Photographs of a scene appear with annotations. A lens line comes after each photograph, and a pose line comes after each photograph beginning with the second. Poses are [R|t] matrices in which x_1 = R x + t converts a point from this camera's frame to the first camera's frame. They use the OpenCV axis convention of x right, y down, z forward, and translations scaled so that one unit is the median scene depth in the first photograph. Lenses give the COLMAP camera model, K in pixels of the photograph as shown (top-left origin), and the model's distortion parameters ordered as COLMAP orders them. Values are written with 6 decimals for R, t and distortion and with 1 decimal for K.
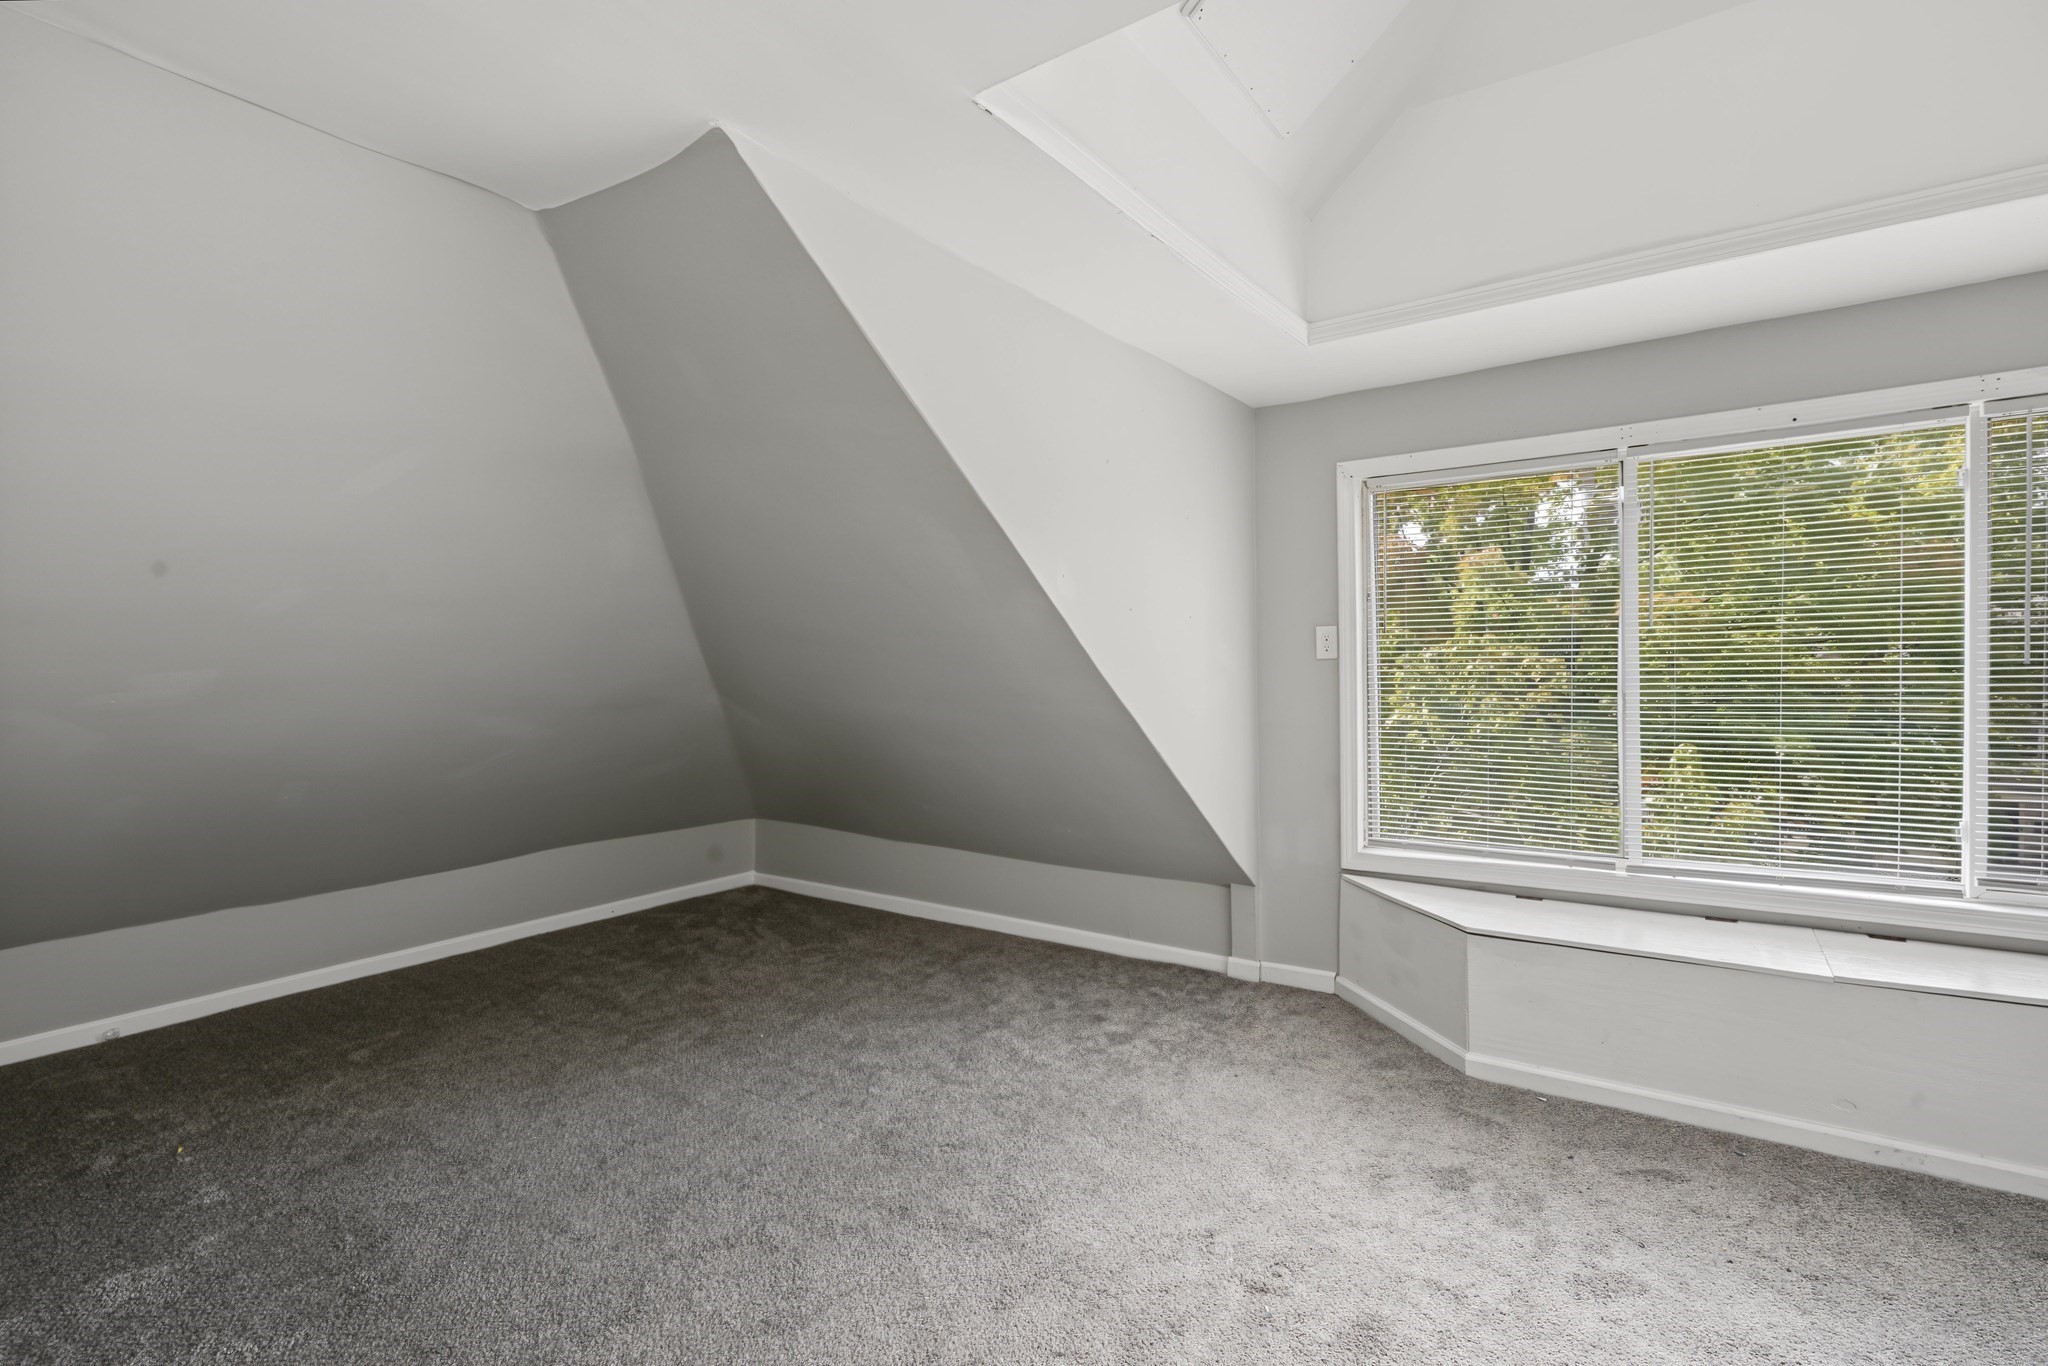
lens RADIAL K [[938.8, 0, 1023.0], [0, 938.8, 678.1], [0, 0, 1]] dist [-0.001541, 0.001102]
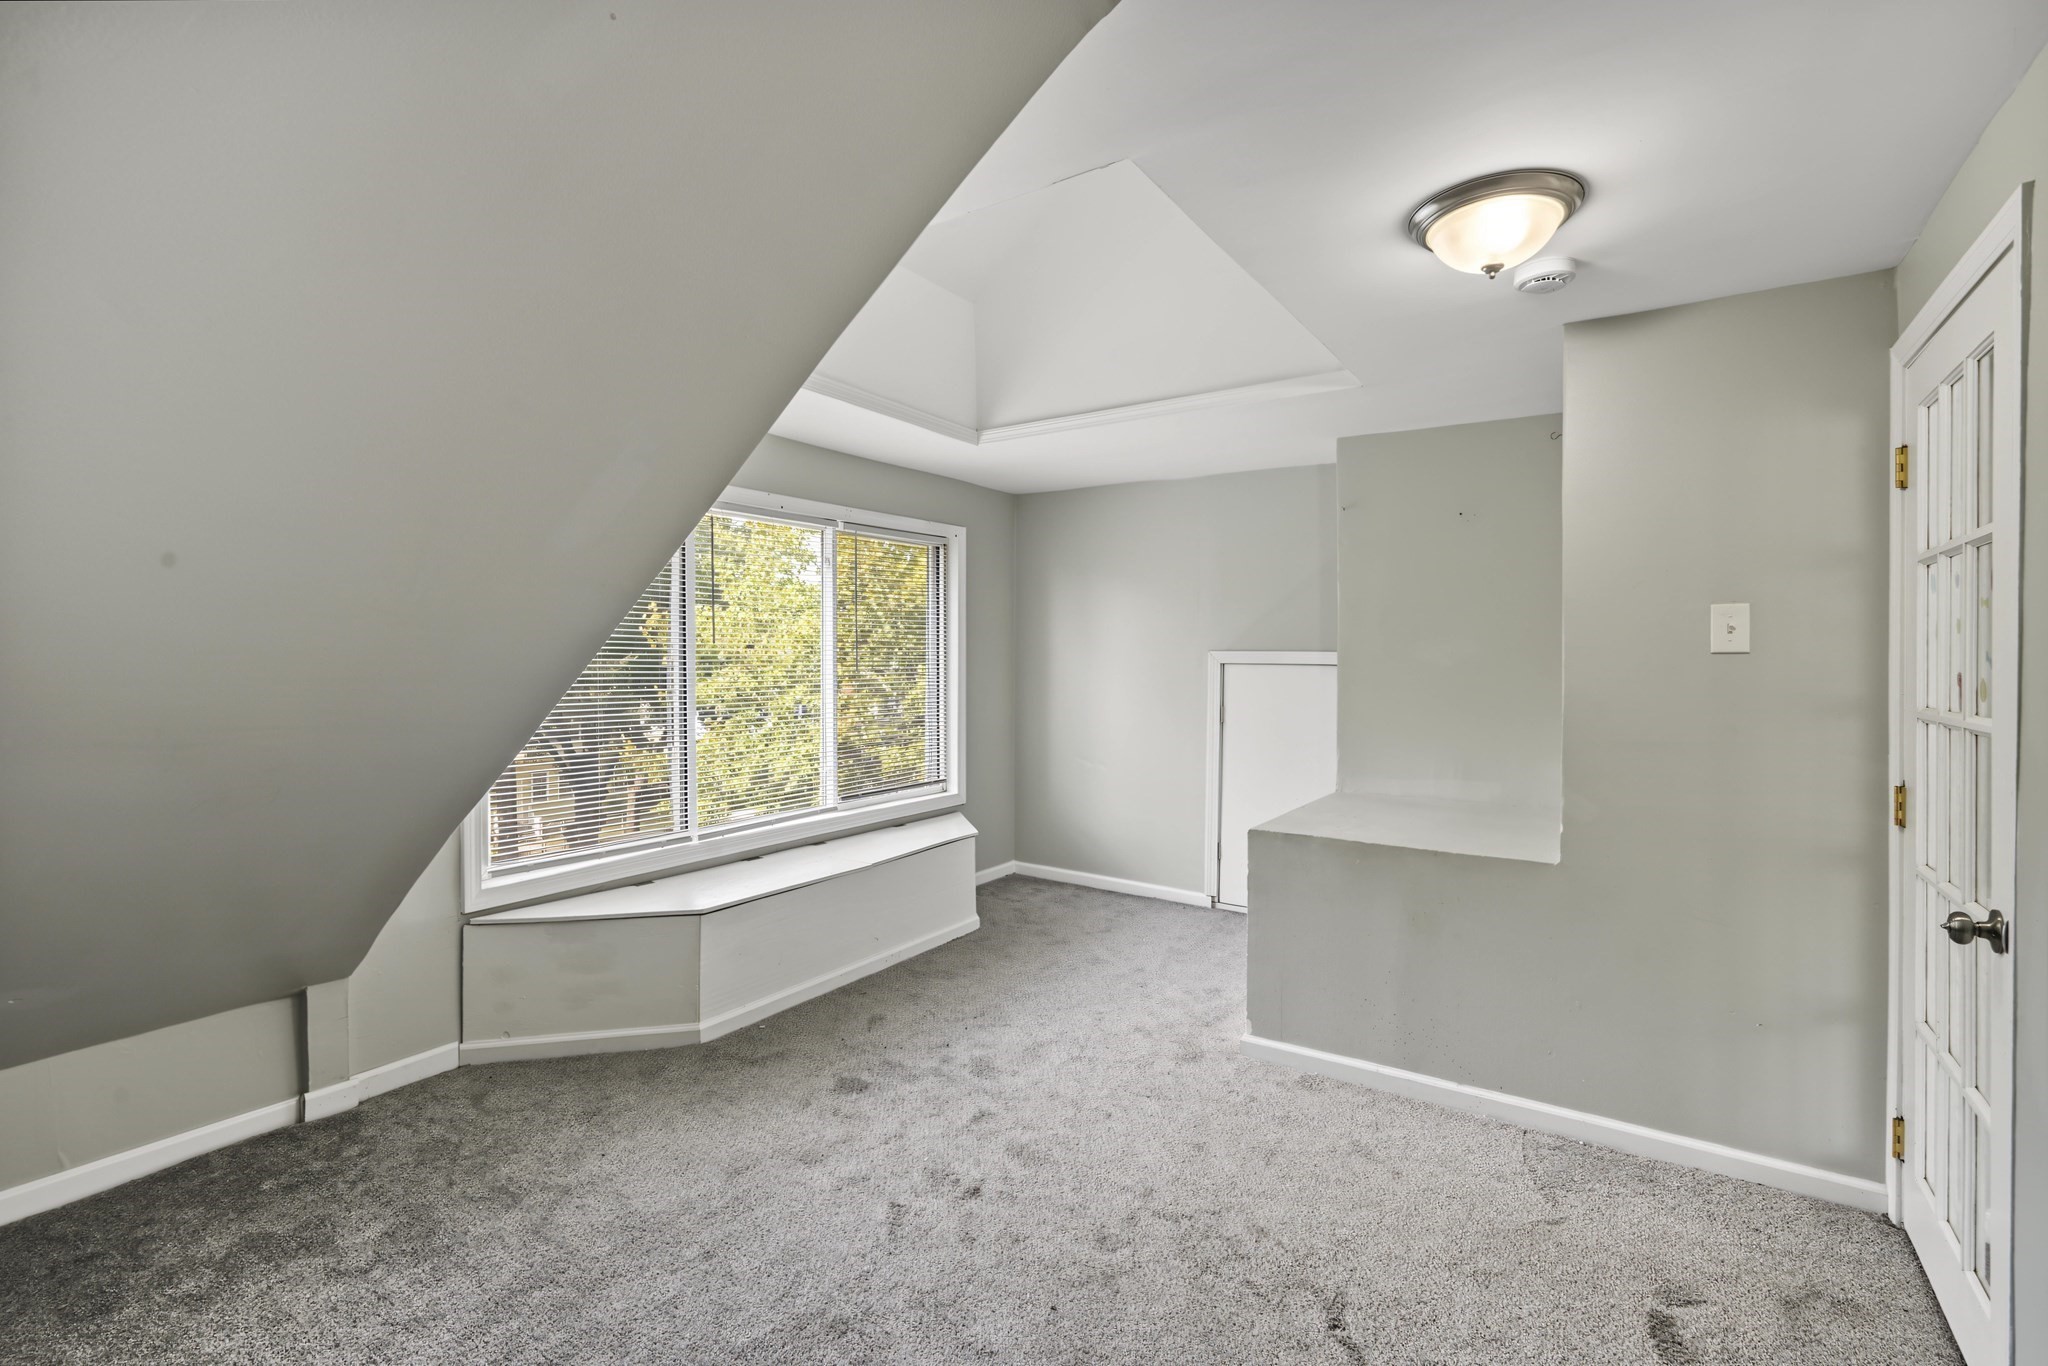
lens RADIAL K [[938.8, 0, 1023.0], [0, 938.8, 678.1], [0, 0, 1]] dist [-0.001541, 0.001102]
pose [[-0.022418, -0.007439, 0.999721, -0.637819], [0.012589, 0.999891, 0.007723, -0.010660], [-0.999669, 0.012759, -0.022322, 0.643544]]
